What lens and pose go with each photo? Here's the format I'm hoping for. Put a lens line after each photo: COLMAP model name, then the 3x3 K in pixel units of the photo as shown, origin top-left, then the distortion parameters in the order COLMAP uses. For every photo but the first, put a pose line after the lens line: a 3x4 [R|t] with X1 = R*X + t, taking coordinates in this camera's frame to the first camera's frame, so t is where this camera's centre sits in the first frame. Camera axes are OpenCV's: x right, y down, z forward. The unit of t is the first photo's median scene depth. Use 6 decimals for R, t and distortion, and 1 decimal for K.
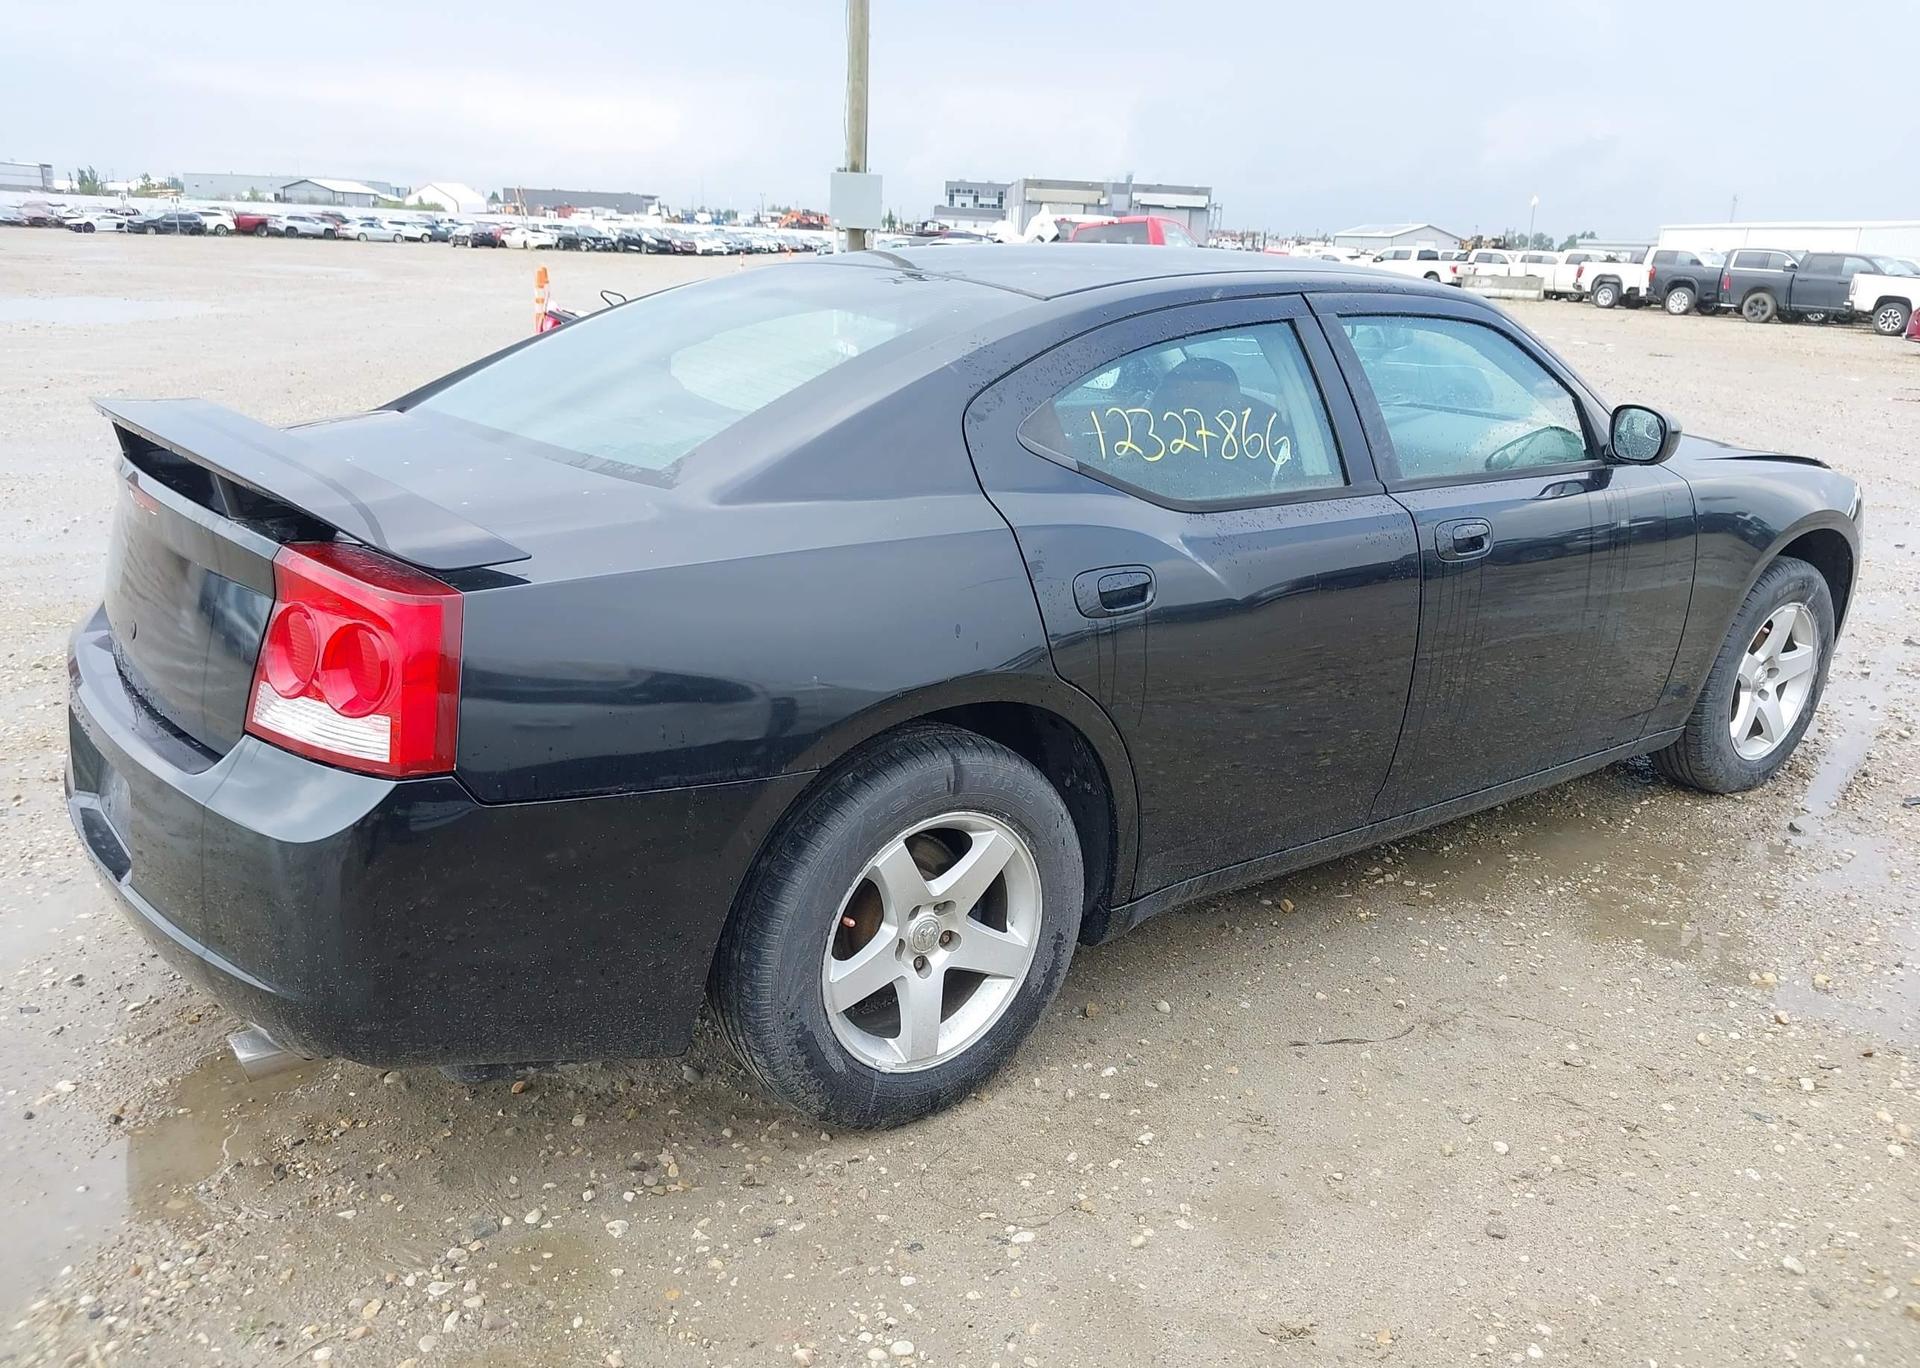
lens RADIAL K [[1532.2, 0, 977.1], [0, 1532.2, 692.9], [0, 0, 1]] dist [0.026832, -0.033720]
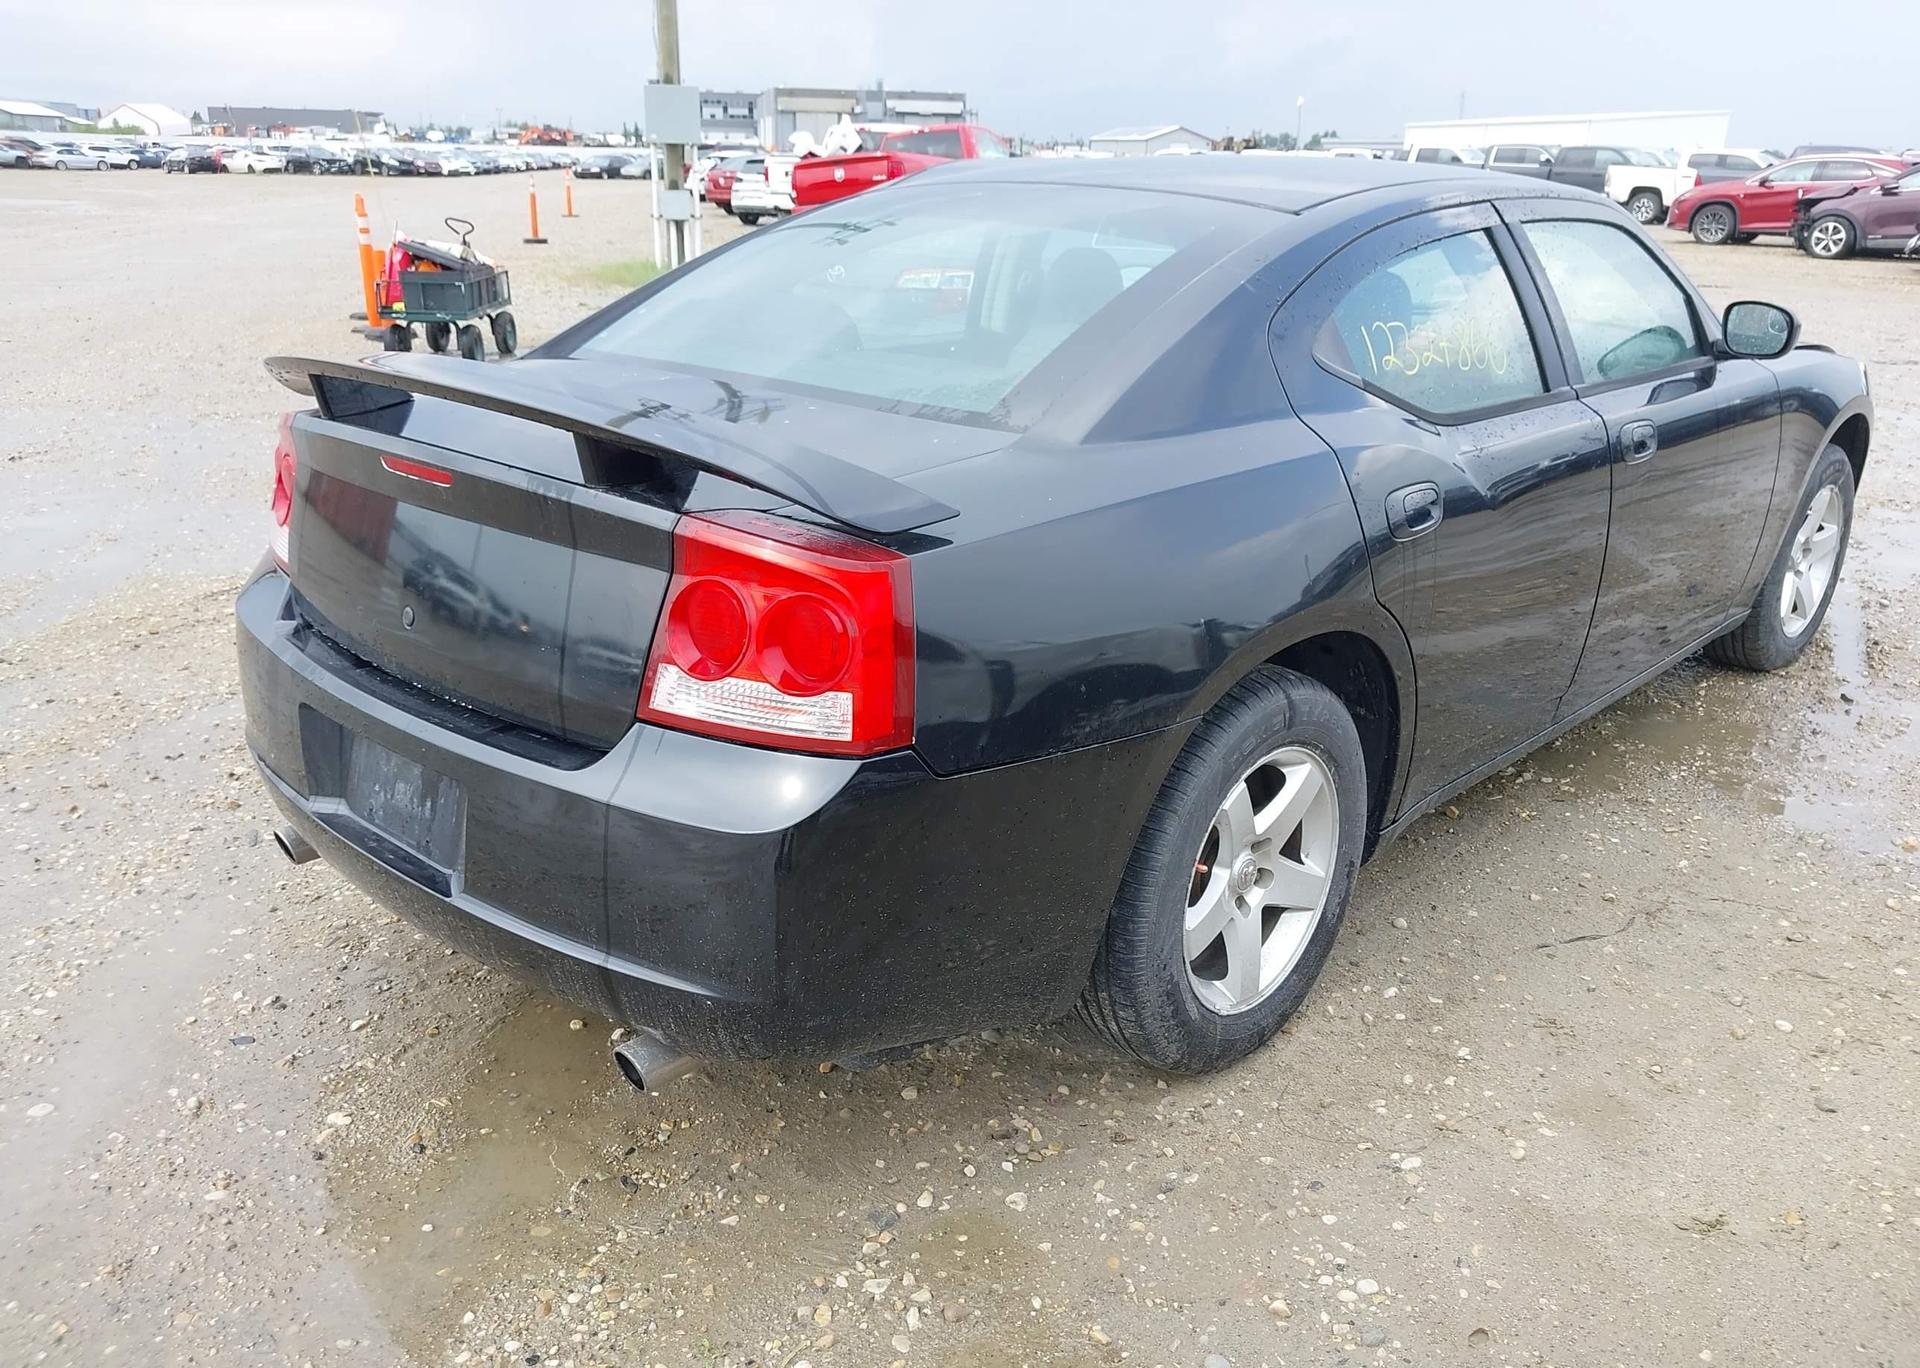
lens RADIAL K [[1532.2, 0, 975.2], [0, 1532.2, 693.8], [0, 0, 1]] dist [0.026832, -0.033720]
pose [[0.987840, -0.072224, 0.137678, -0.295292], [0.064772, 0.996221, 0.057867, -0.022453], [-0.141337, -0.048246, 0.988785, 0.049419]]
